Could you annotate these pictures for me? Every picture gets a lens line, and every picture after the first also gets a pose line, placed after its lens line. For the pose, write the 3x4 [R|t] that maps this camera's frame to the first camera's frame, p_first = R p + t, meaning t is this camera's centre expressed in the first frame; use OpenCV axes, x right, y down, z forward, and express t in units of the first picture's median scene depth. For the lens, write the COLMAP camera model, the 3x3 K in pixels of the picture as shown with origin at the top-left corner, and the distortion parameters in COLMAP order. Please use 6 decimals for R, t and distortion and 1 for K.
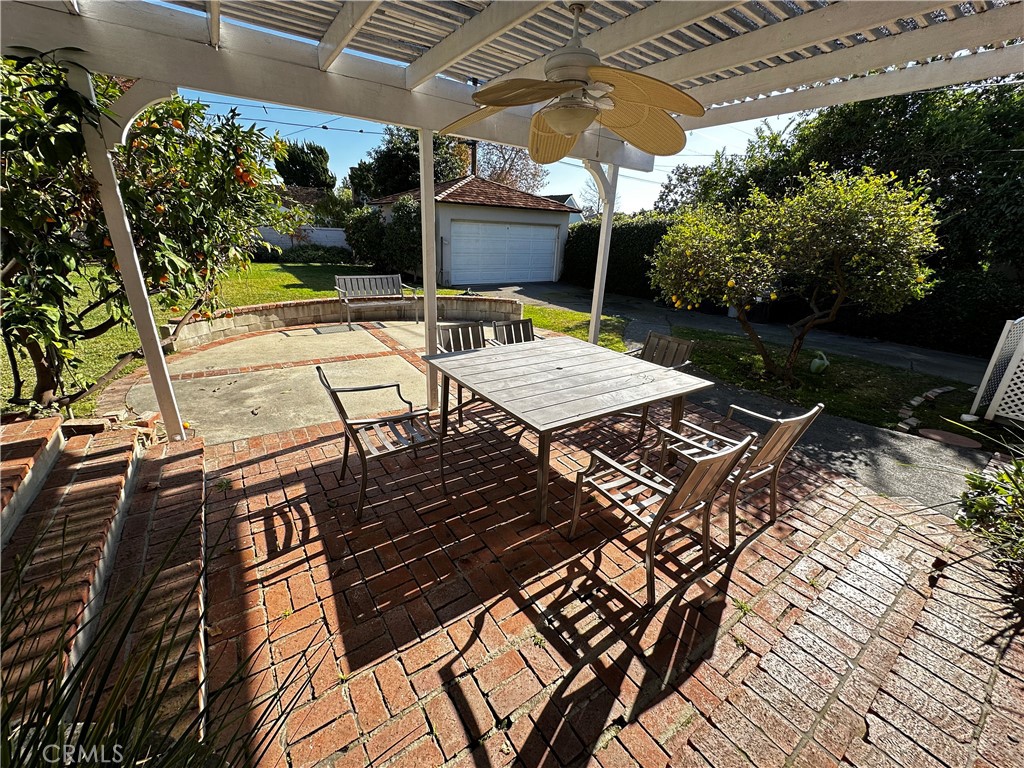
lens RADIAL K [[408.8, 0, 508.3], [0, 408.8, 380.9], [0, 0, 1]] dist [-0.002408, 0.000885]
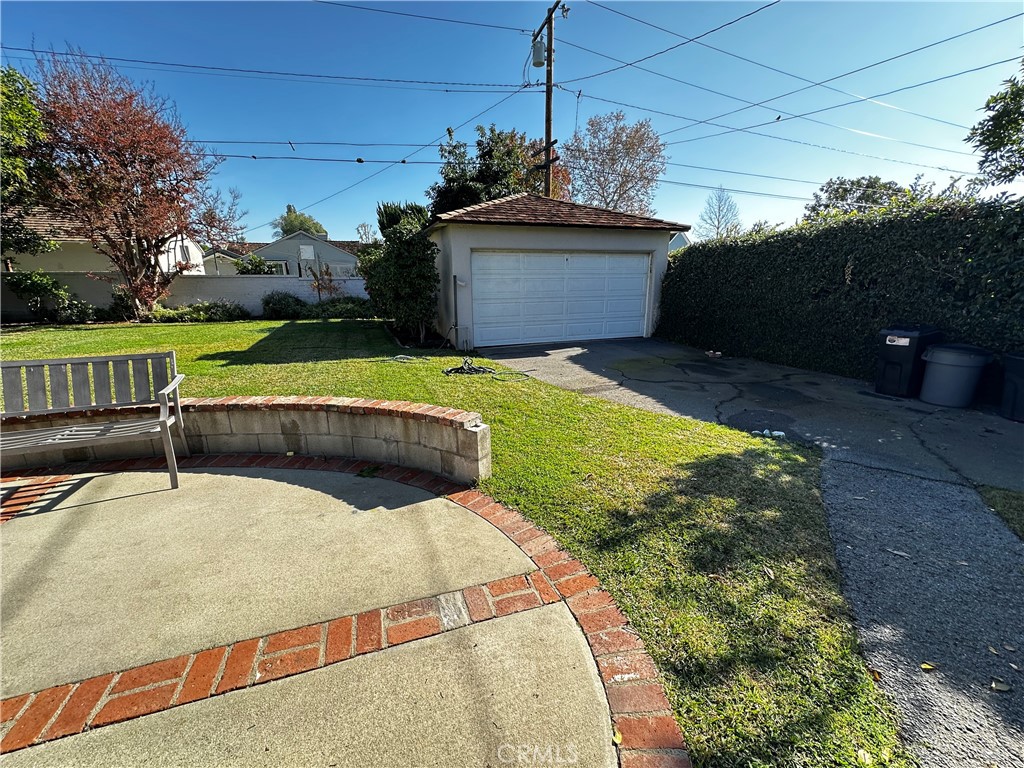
lens RADIAL K [[408.8, 0, 510.3], [0, 408.8, 383.7], [0, 0, 1]] dist [-0.002408, 0.000885]
pose [[0.967745, 0.013300, -0.251579, 0.095433], [-0.040366, 0.993890, -0.102730, -0.130704], [0.248676, 0.109572, 0.962369, 0.457390]]
